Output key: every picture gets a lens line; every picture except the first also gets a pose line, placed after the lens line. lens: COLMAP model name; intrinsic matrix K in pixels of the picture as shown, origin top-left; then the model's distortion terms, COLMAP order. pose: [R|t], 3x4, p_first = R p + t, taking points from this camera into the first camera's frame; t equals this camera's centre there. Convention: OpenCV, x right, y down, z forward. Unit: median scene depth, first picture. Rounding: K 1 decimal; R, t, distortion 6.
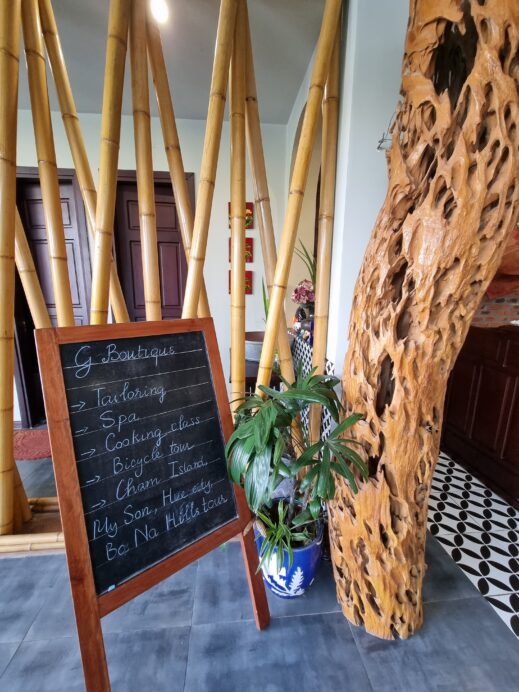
lens RADIAL K [[279.8, 0, 258.2], [0, 279.8, 348.1], [0, 0, 1]] dist [-0.003648, -0.000862]
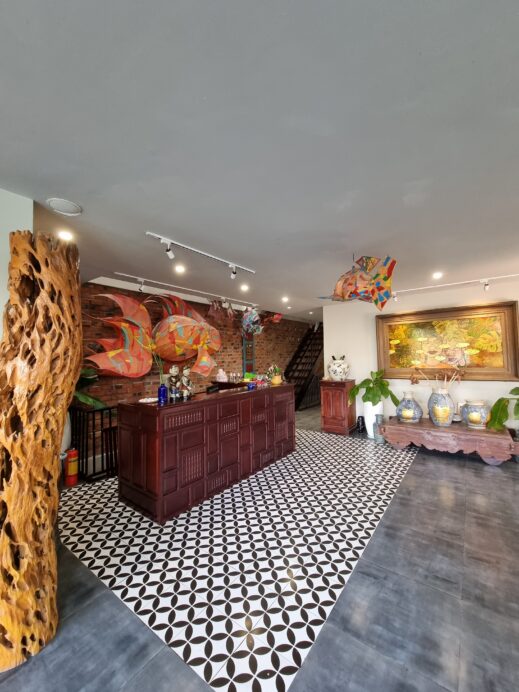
lens RADIAL K [[279.8, 0, 261.3], [0, 279.8, 345.5], [0, 0, 1]] dist [-0.003648, -0.000862]
pose [[0.680539, 0.013957, 0.732579, 0.287810], [0.160875, 0.972575, -0.167977, -0.020471], [-0.714833, 0.232169, 0.659630, -1.141571]]
